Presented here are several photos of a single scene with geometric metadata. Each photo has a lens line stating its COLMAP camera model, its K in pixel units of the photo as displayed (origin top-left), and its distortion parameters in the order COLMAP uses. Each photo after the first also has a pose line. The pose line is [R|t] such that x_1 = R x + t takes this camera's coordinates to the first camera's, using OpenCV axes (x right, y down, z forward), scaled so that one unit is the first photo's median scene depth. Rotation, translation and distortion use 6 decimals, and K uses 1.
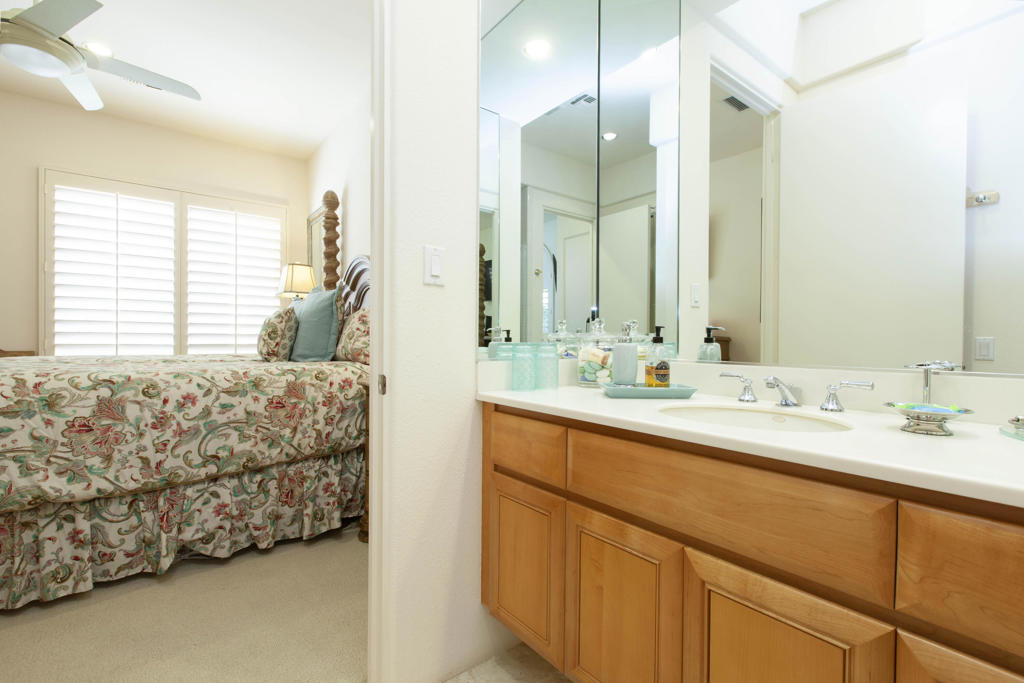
lens RADIAL K [[456.5, 0, 516.1], [0, 456.5, 339.3], [0, 0, 1]] dist [0.003078, -0.002634]
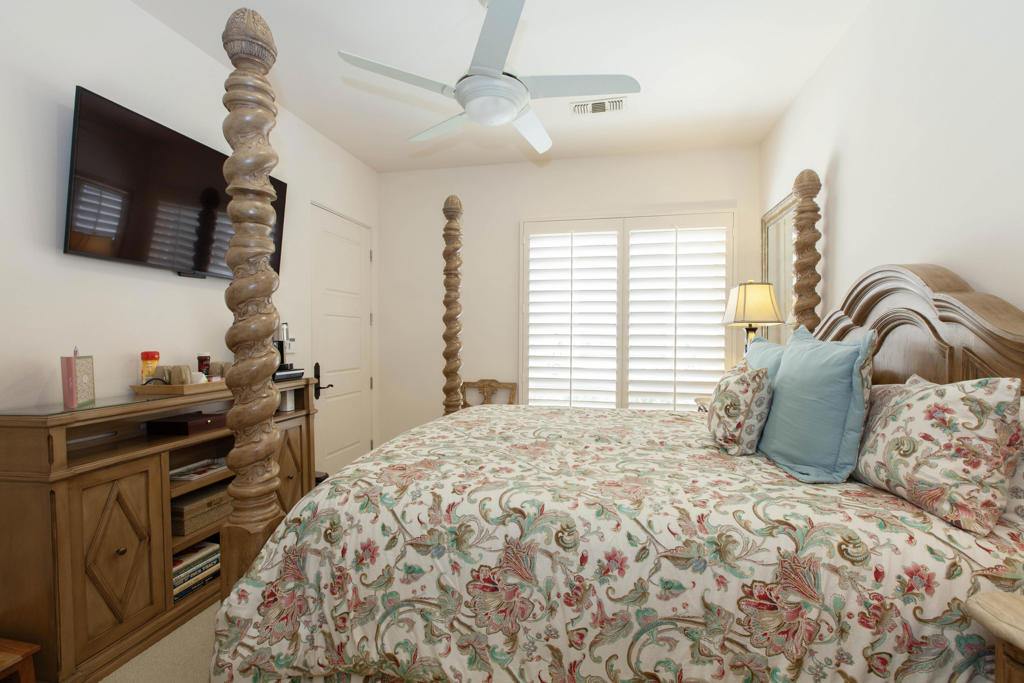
lens RADIAL K [[456.5, 0, 512.9], [0, 456.5, 346.3], [0, 0, 1]] dist [0.003078, -0.002634]
pose [[0.635313, 0.009492, -0.772196, -0.311409], [-0.003129, 0.999948, 0.009717, -0.140799], [0.772248, -0.003757, 0.635310, 0.471121]]
